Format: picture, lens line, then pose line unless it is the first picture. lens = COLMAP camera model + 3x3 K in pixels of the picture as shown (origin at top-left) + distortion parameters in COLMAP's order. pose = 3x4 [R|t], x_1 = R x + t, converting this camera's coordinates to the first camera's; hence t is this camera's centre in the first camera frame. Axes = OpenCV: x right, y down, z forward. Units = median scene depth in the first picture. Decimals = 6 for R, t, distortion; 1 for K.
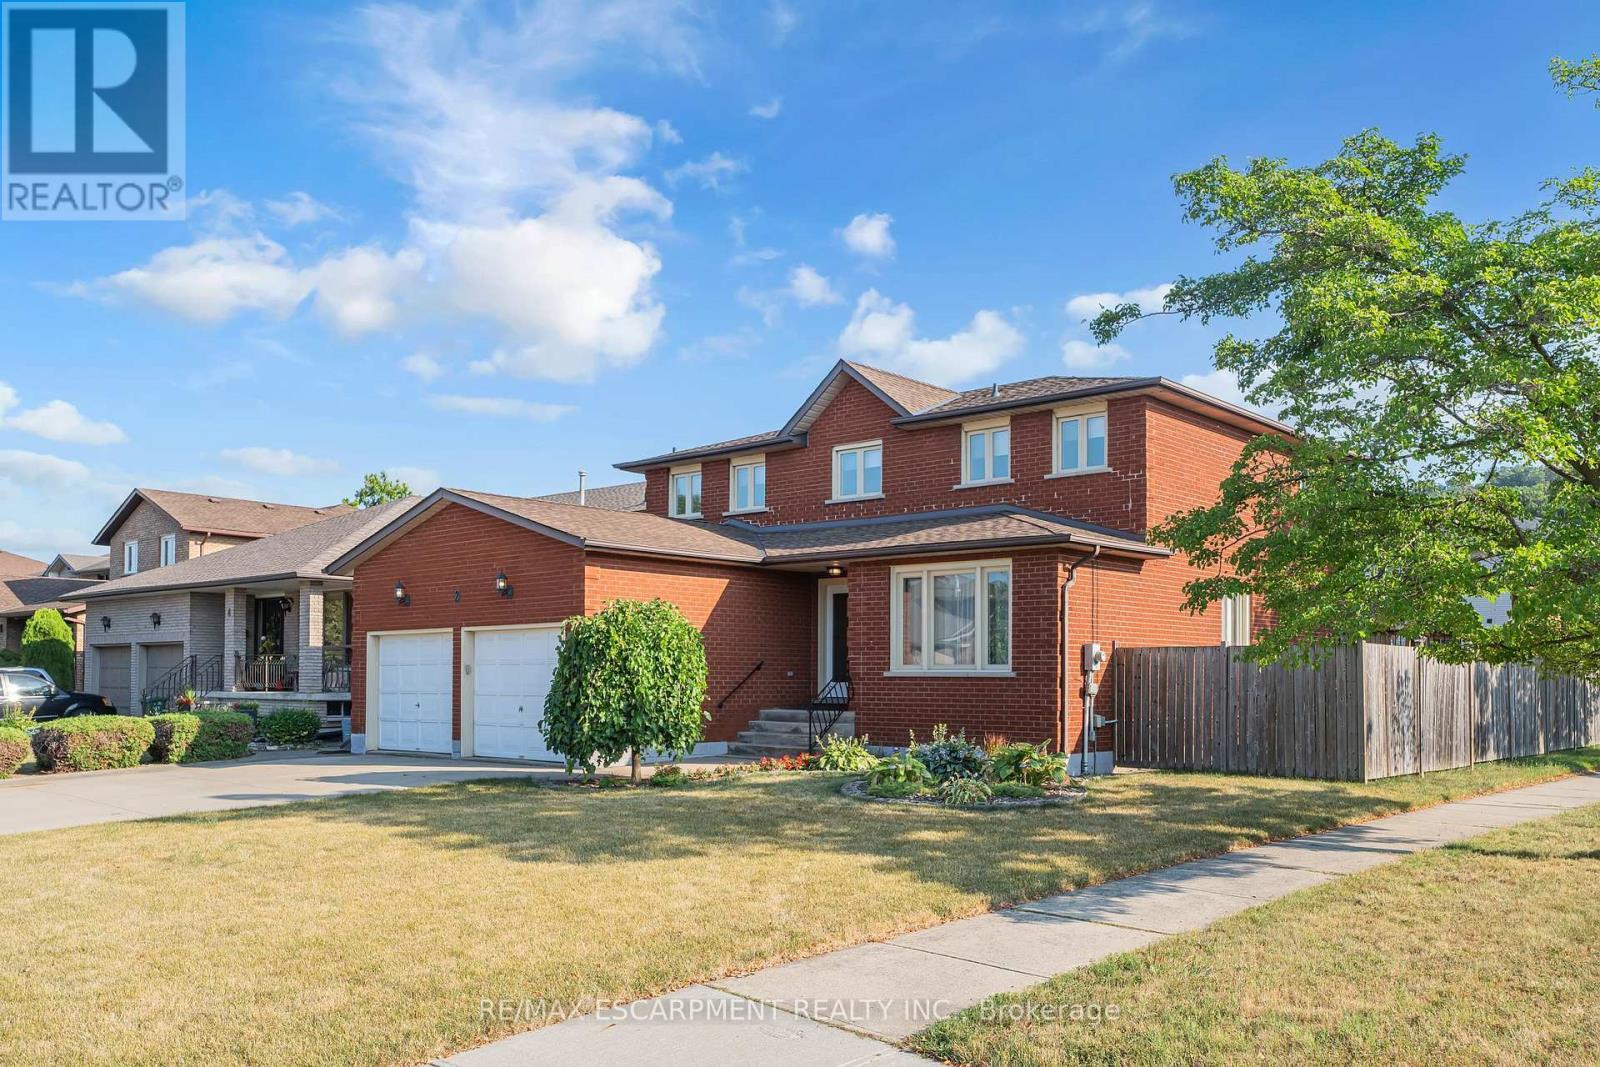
lens RADIAL K [[1299.1, 0, 792.1], [0, 1299.1, 684.5], [0, 0, 1]] dist [0.001059, 0.159212]
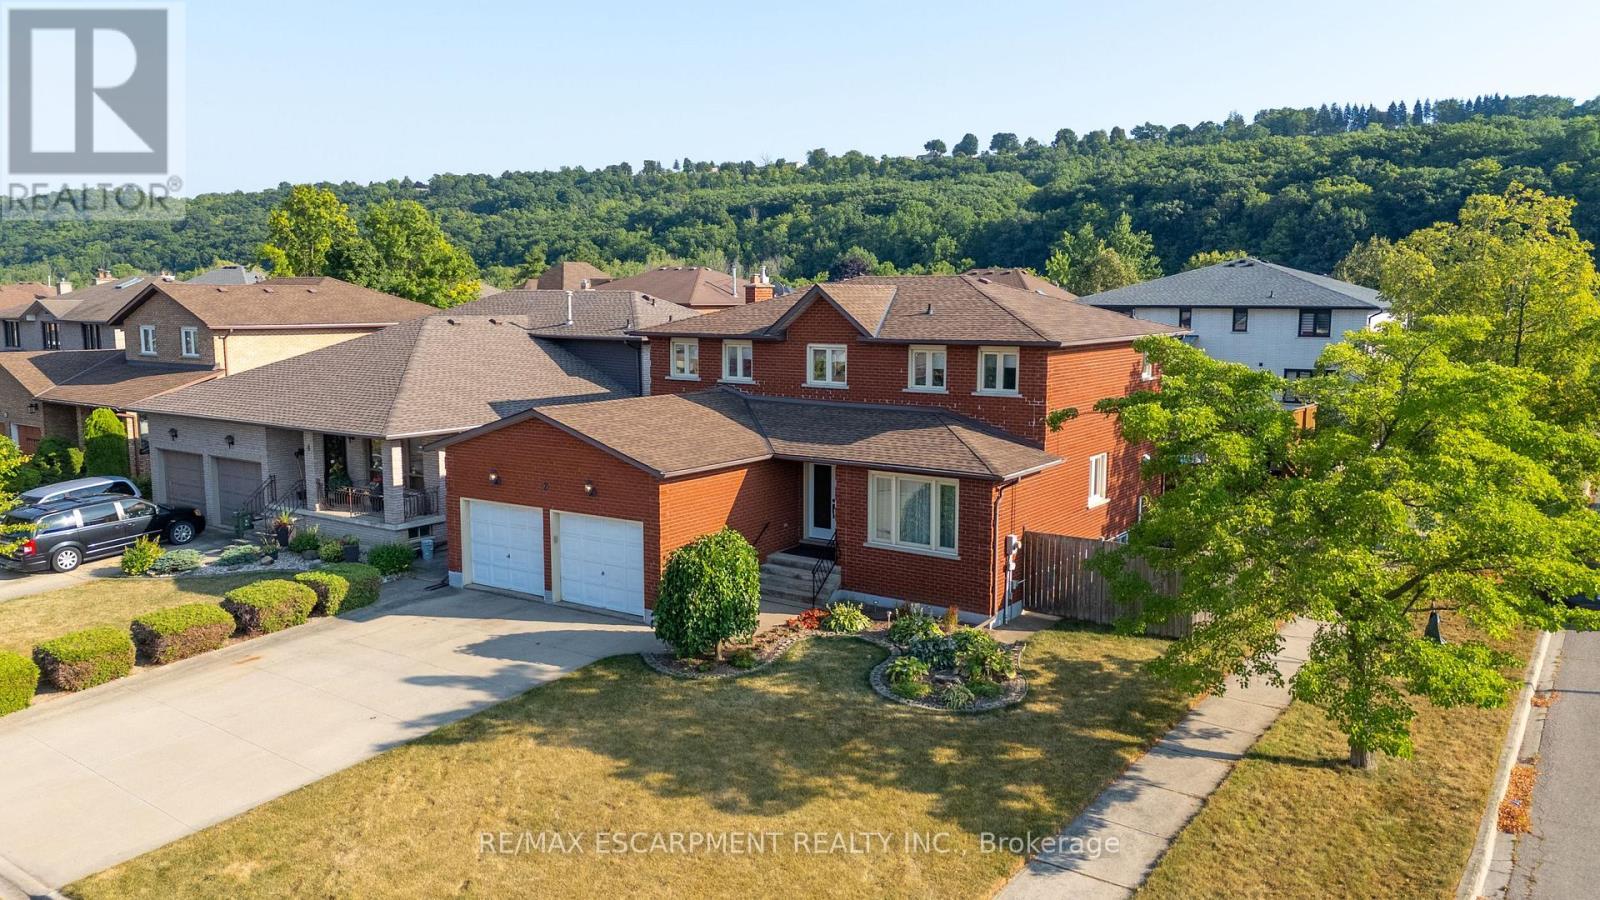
lens RADIAL K [[1158.8, 0, 800.0], [0, 1158.8, 450.0], [0, 0, 1]] dist [0.124551, -0.073392]
pose [[0.991140, -0.021625, 0.131048, -0.155028], [0.004727, 0.991775, 0.127907, -0.259823], [-0.132736, -0.126154, 0.983090, -0.219556]]
